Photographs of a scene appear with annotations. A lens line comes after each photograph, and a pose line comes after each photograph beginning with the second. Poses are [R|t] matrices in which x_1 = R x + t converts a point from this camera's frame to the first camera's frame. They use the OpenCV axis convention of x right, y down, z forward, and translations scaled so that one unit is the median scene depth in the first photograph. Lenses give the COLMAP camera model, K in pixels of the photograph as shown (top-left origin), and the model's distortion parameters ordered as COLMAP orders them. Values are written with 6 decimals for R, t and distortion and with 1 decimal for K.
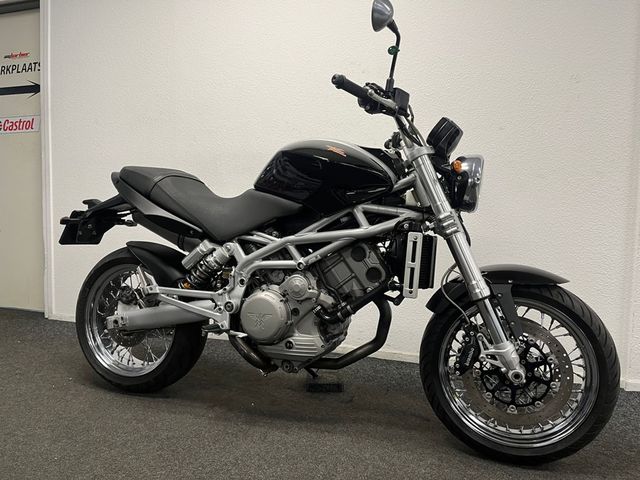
lens RADIAL K [[486.6, 0, 320.0], [0, 486.6, 240.0], [0, 0, 1]] dist [0.077265, -0.106470]
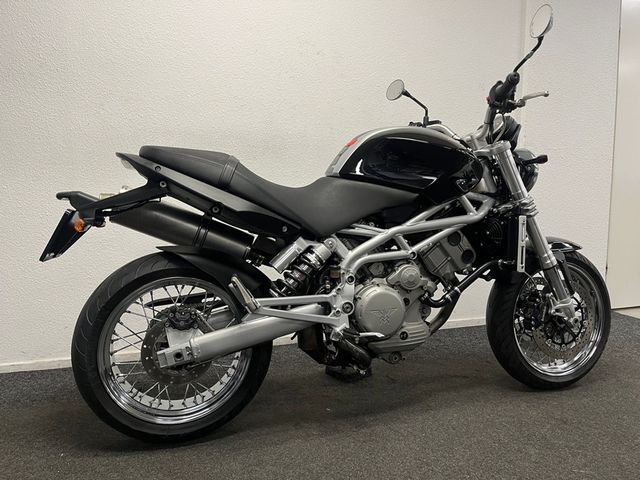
lens RADIAL K [[486.6, 0, 320.0], [0, 486.6, 240.0], [0, 0, 1]] dist [0.077265, -0.106470]
pose [[0.798064, -0.083031, 0.596825, -0.756774], [0.055508, 0.996380, 0.064393, -0.051274], [-0.600011, -0.018261, 0.799784, 0.301366]]
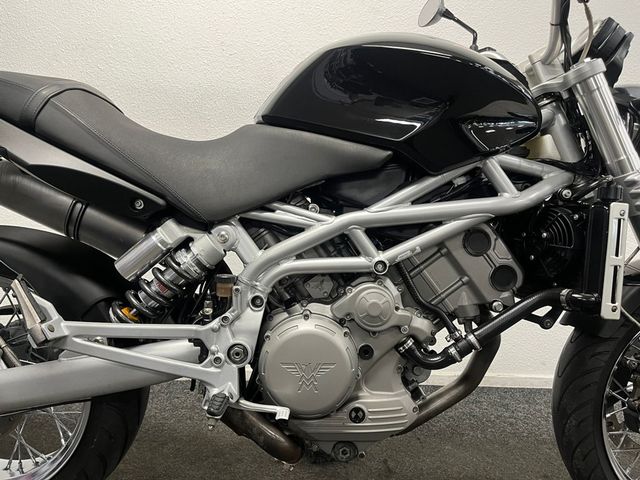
lens RADIAL K [[486.6, 0, 320.0], [0, 486.6, 240.0], [0, 0, 1]] dist [0.077265, -0.106470]
pose [[0.933159, -0.019202, 0.358952, -0.283153], [0.008622, 0.999481, 0.031052, 0.005698], [-0.359362, -0.025882, 0.932839, 0.502974]]
